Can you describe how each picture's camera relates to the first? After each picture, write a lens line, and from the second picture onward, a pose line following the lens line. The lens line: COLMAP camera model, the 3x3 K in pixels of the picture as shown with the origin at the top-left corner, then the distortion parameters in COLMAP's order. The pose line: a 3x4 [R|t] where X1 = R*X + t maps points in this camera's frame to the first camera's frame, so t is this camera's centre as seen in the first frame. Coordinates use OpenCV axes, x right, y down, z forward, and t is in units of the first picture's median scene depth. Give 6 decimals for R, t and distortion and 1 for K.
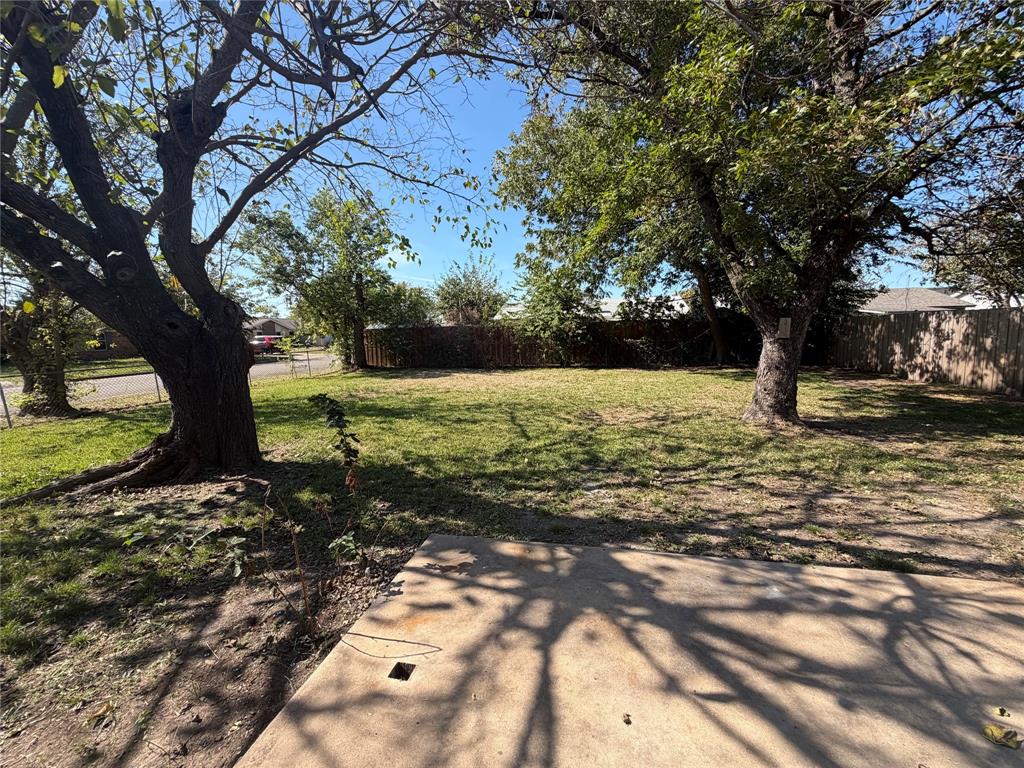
lens RADIAL K [[407.3, 0, 510.5], [0, 407.3, 384.8], [0, 0, 1]] dist [0.000017, 0.000153]
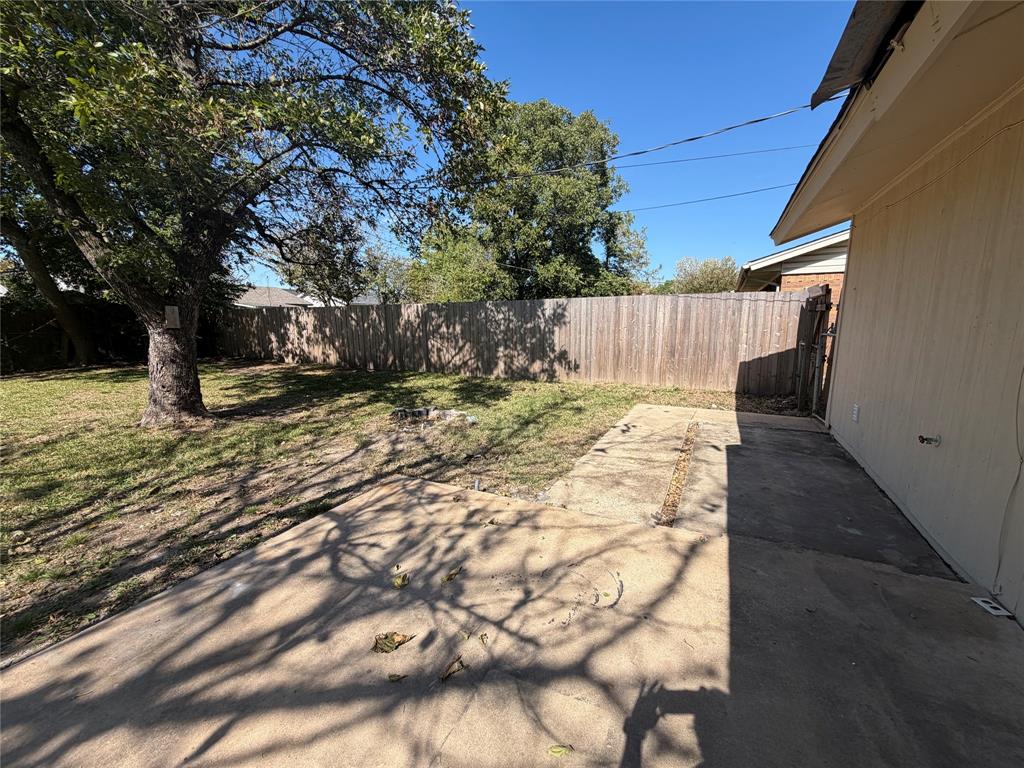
lens RADIAL K [[407.3, 0, 510.5], [0, 407.3, 384.8], [0, 0, 1]] dist [0.000017, 0.000153]
pose [[0.275650, -0.139079, 0.951144, -0.010032], [0.121275, 0.986603, 0.109118, 0.002417], [-0.953577, 0.085272, 0.288824, 0.024694]]
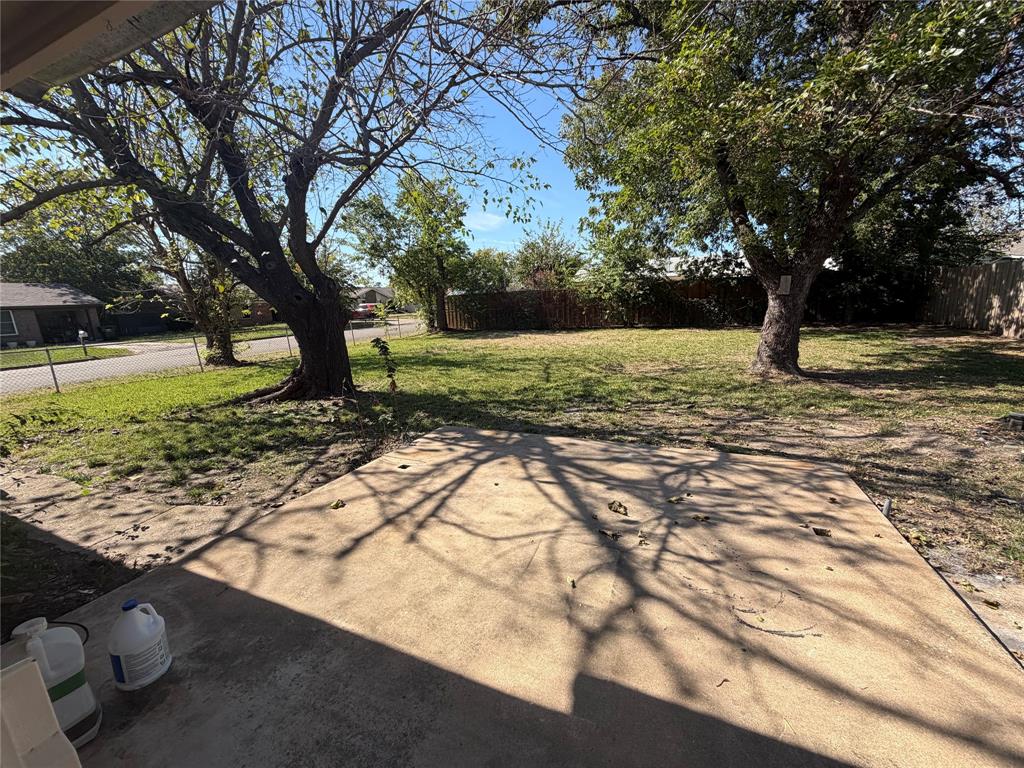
lens RADIAL K [[407.3, 0, 510.5], [0, 407.3, 384.8], [0, 0, 1]] dist [0.000017, 0.000153]
pose [[0.977142, 0.019624, -0.211682, 0.200783], [-0.001042, 0.996160, 0.087540, 0.032896], [0.212587, -0.085318, 0.973410, -0.249327]]
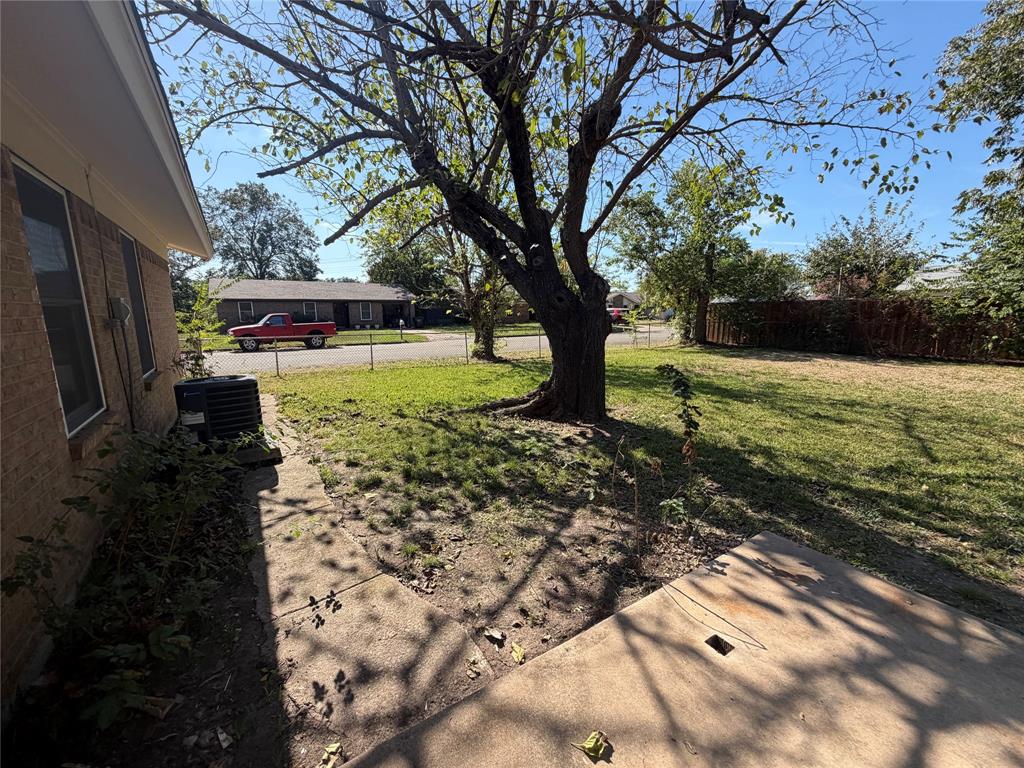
lens RADIAL K [[407.3, 0, 510.5], [0, 407.3, 384.8], [0, 0, 1]] dist [0.000017, 0.000153]
pose [[0.708985, 0.145088, -0.690138, -0.008644], [-0.101418, 0.989412, 0.103817, 0.003412], [0.697893, -0.003612, 0.716193, -0.025035]]
